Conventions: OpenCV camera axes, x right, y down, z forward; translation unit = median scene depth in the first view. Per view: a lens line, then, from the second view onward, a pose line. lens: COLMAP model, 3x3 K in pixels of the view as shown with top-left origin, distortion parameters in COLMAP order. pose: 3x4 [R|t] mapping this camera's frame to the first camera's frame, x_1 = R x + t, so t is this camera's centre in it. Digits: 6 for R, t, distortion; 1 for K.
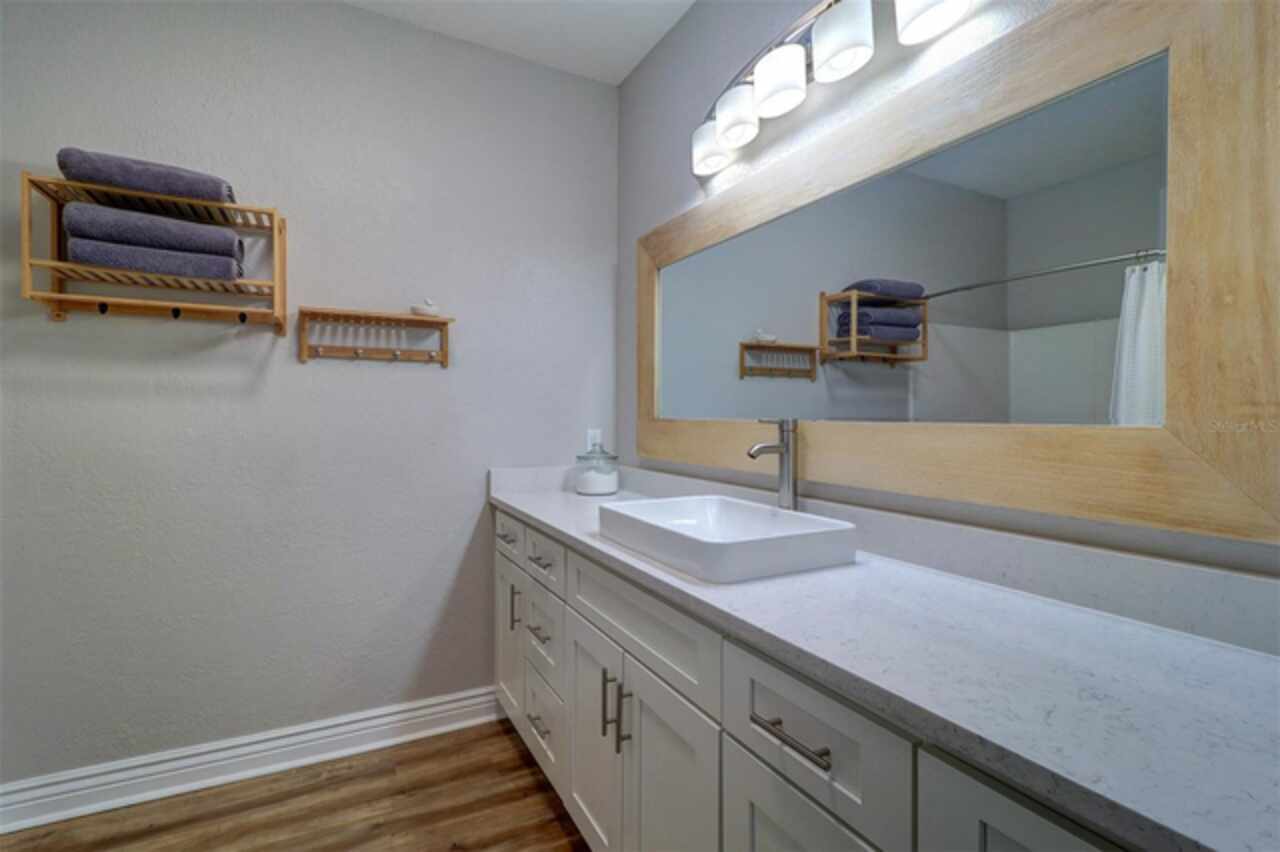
lens RADIAL K [[592.5, 0, 641.1], [0, 592.5, 429.2], [0, 0, 1]] dist [-0.001114, -0.000432]
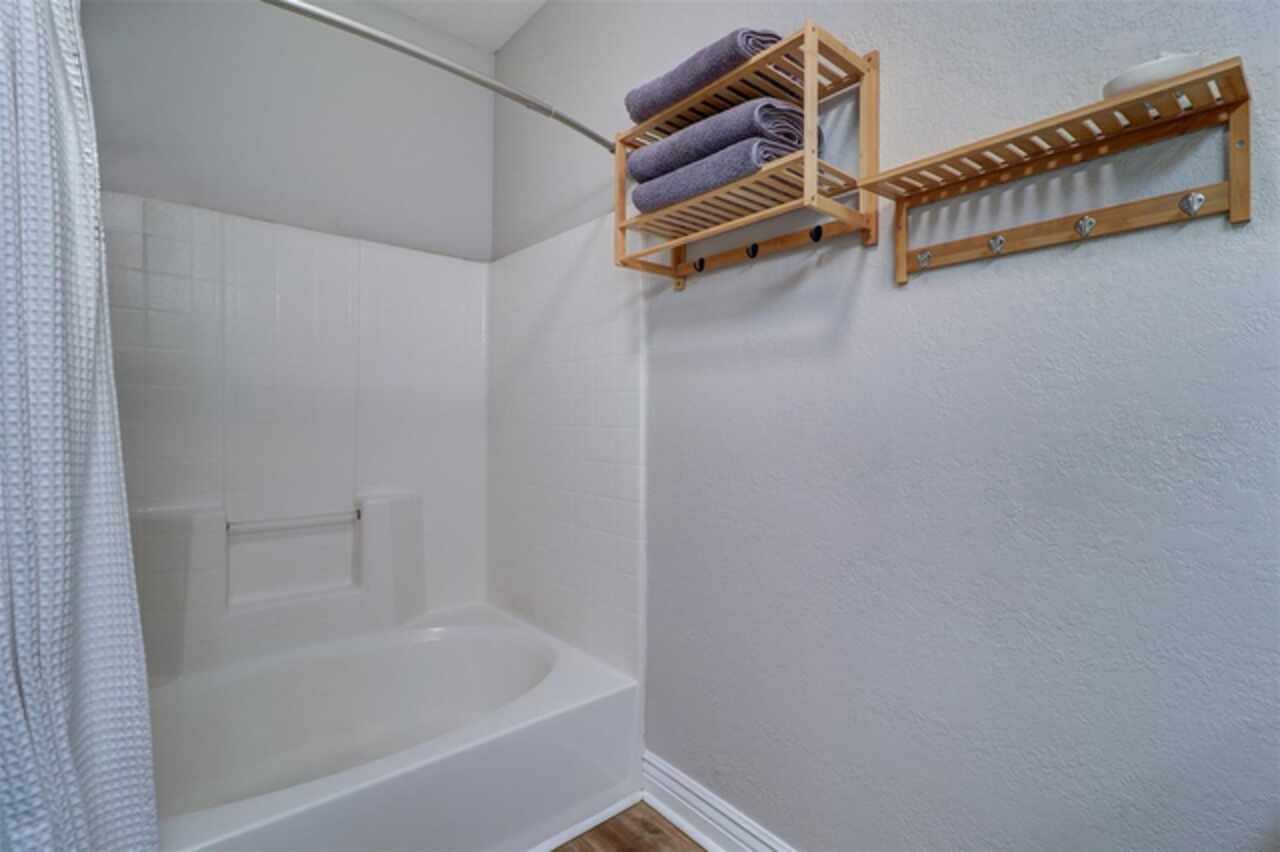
lens RADIAL K [[592.5, 0, 643.5], [0, 592.5, 422.0], [0, 0, 1]] dist [-0.001114, -0.000432]
pose [[0.236826, 0.014920, -0.971438, -0.074120], [0.001092, 0.999877, 0.015623, 0.009384], [0.971552, -0.004761, 0.236780, 0.619255]]
